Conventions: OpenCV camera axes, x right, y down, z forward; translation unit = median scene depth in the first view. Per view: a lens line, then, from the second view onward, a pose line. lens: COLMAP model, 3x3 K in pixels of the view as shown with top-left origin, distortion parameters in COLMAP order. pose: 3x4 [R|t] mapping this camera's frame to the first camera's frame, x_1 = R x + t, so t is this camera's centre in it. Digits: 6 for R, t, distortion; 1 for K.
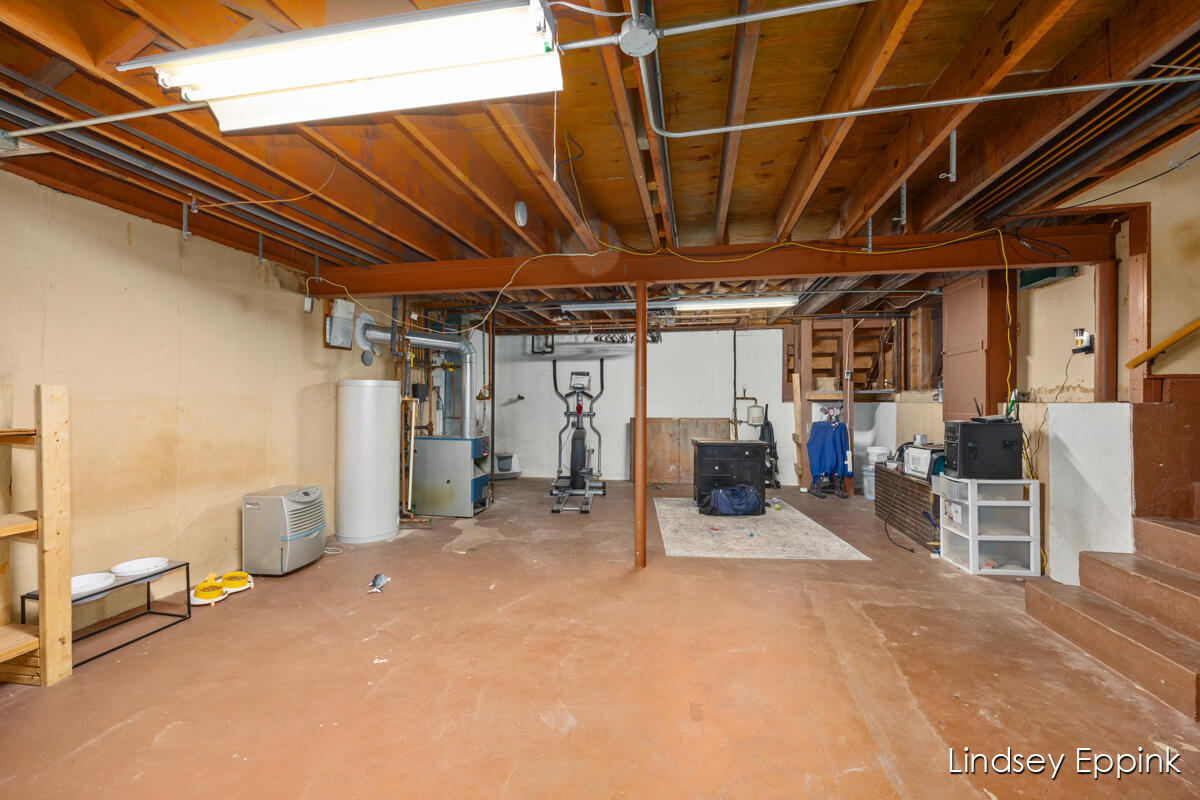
lens RADIAL K [[495.2, 0, 600.3], [0, 495.2, 400.2], [0, 0, 1]] dist [0.000680, 0.000066]
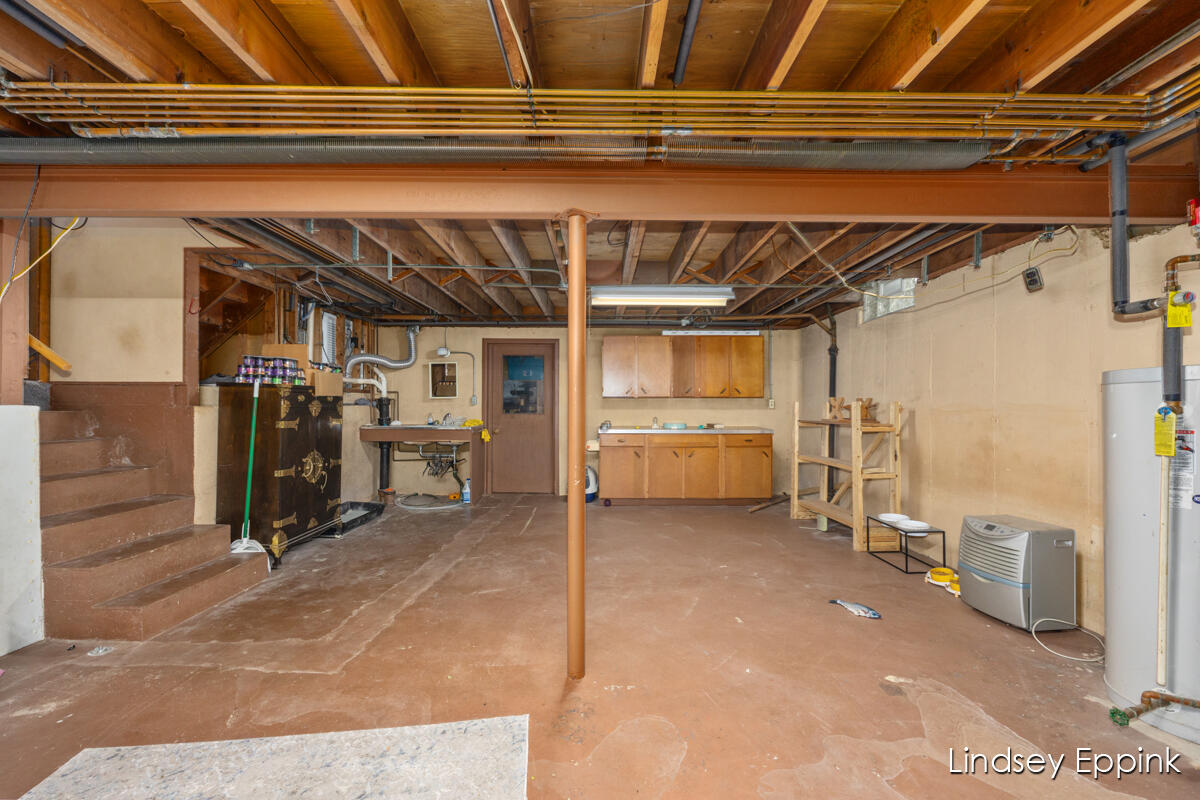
lens RADIAL K [[495.2, 0, 601.2], [0, 495.2, 403.5], [0, 0, 1]] dist [0.000680, 0.000066]
pose [[-0.982247, -0.006936, -0.187465, 0.232849], [-0.005863, 0.999963, -0.006281, -0.002193], [0.187502, -0.005071, -0.982251, 2.224354]]
